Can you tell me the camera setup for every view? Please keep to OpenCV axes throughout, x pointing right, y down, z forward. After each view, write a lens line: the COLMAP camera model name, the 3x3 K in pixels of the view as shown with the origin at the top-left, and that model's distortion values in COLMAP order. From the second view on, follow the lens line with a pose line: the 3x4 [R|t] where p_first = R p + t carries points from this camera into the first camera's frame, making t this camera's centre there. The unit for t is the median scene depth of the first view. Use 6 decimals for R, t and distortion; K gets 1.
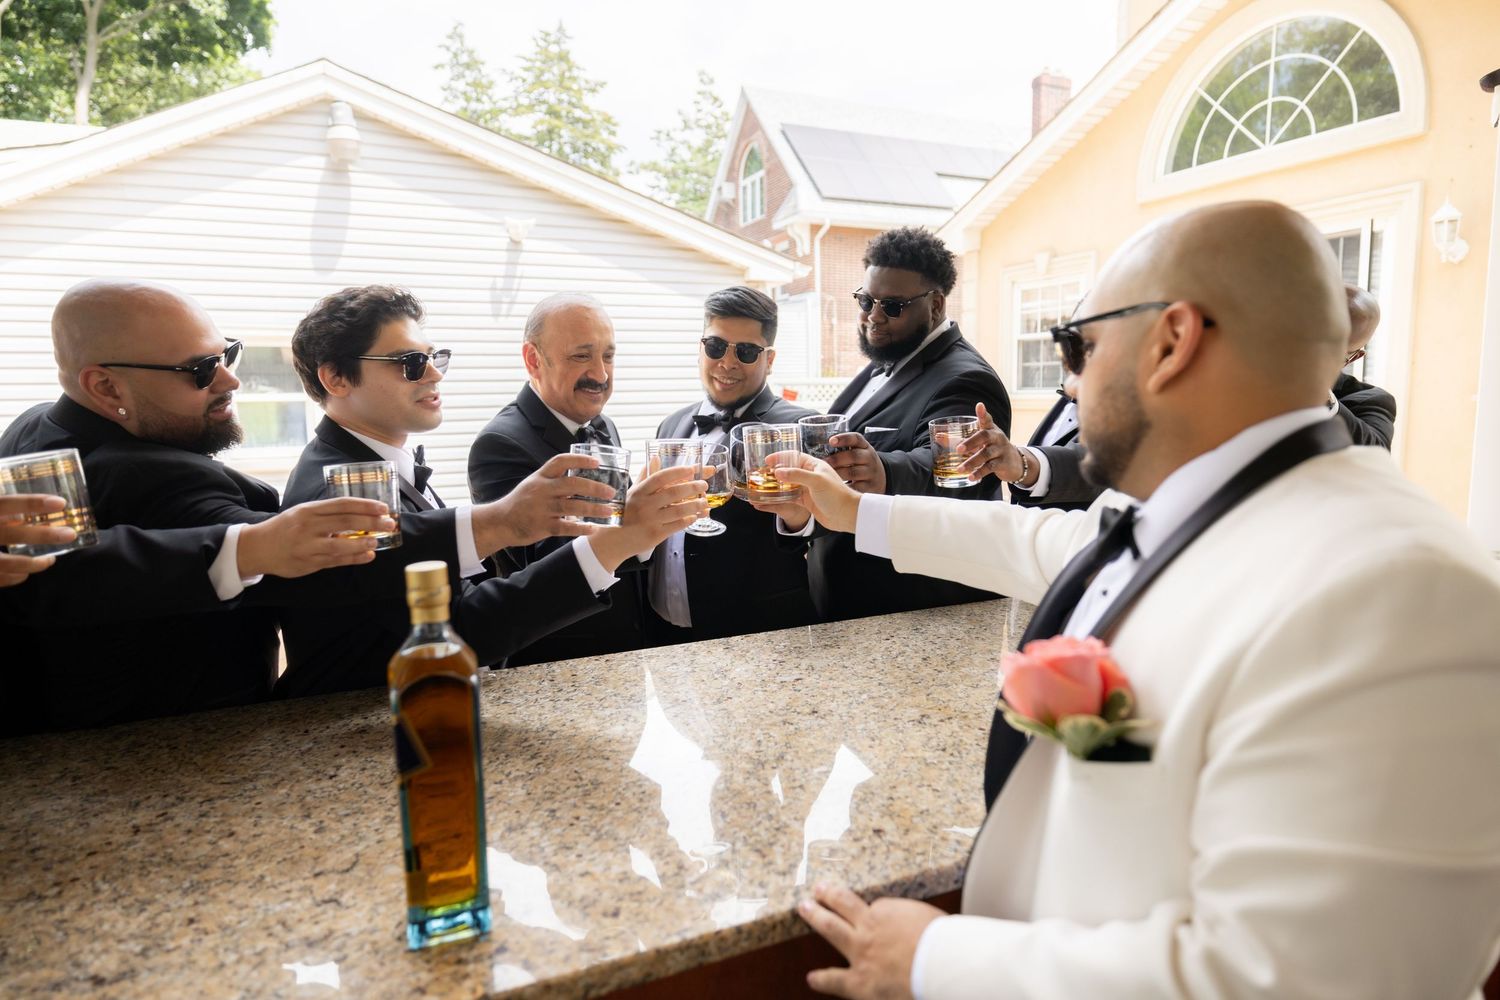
lens RADIAL K [[943.7, 0, 750.0], [0, 943.7, 500.0], [0, 0, 1]] dist [0.002150, -0.000191]
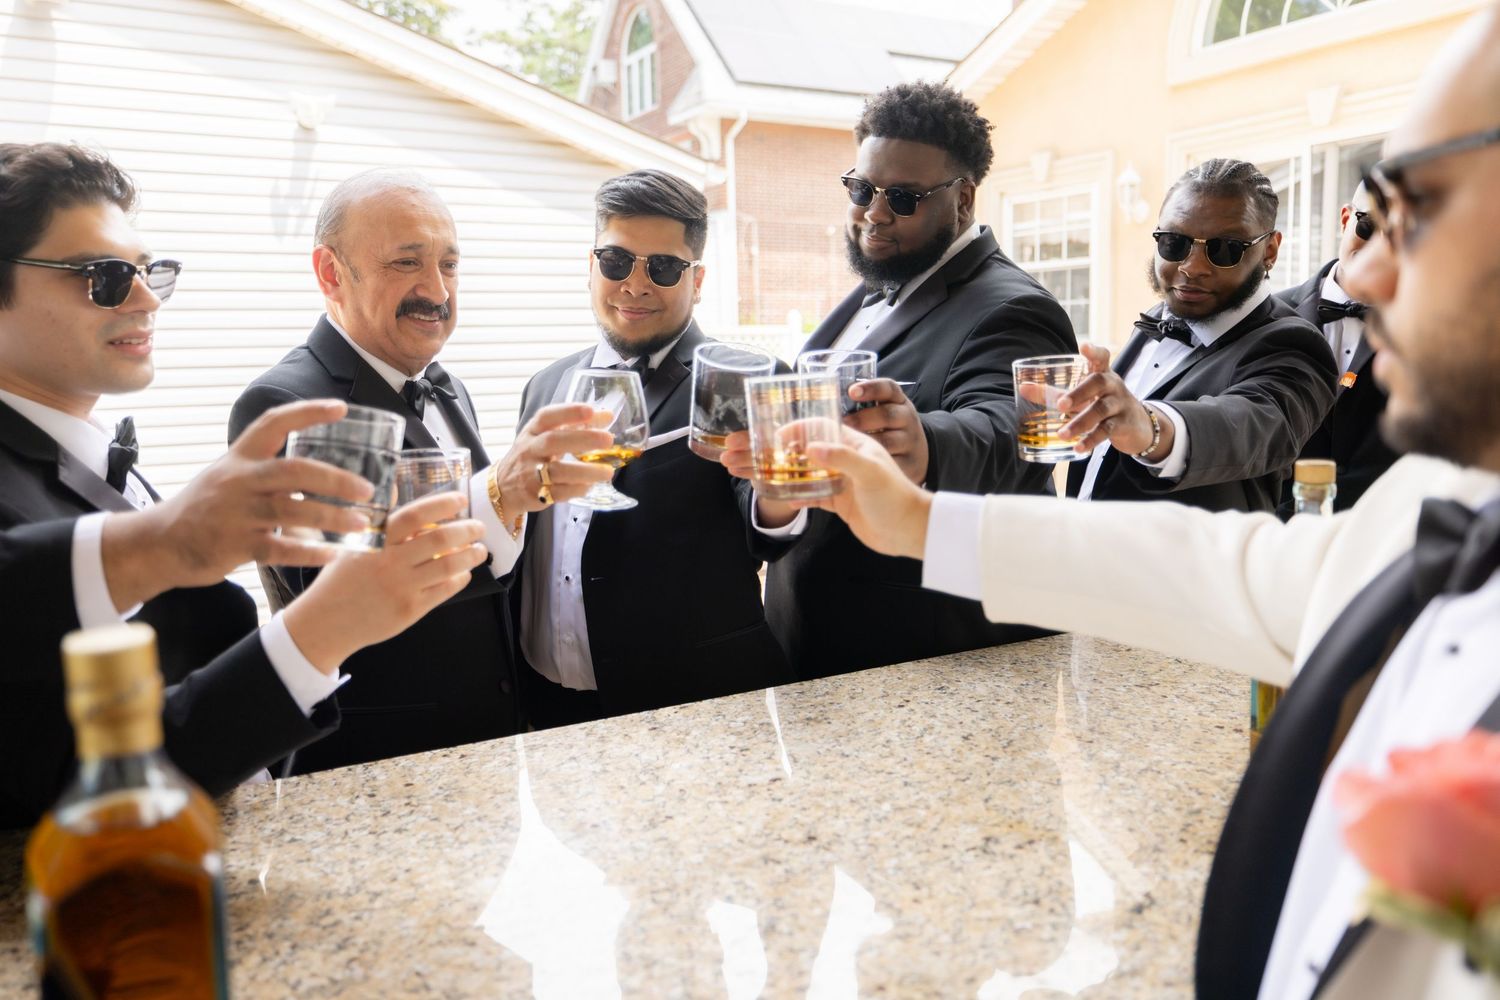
lens RADIAL K [[1244.8, 0, 748.9], [0, 1244.8, 520.4], [0, 0, 1]] dist [-0.006826, 0.008988]
pose [[0.995864, -0.016378, 0.089371, -0.033645], [0.014477, 0.999656, 0.021878, 0.000190], [-0.089699, -0.020494, 0.995758, 0.168605]]
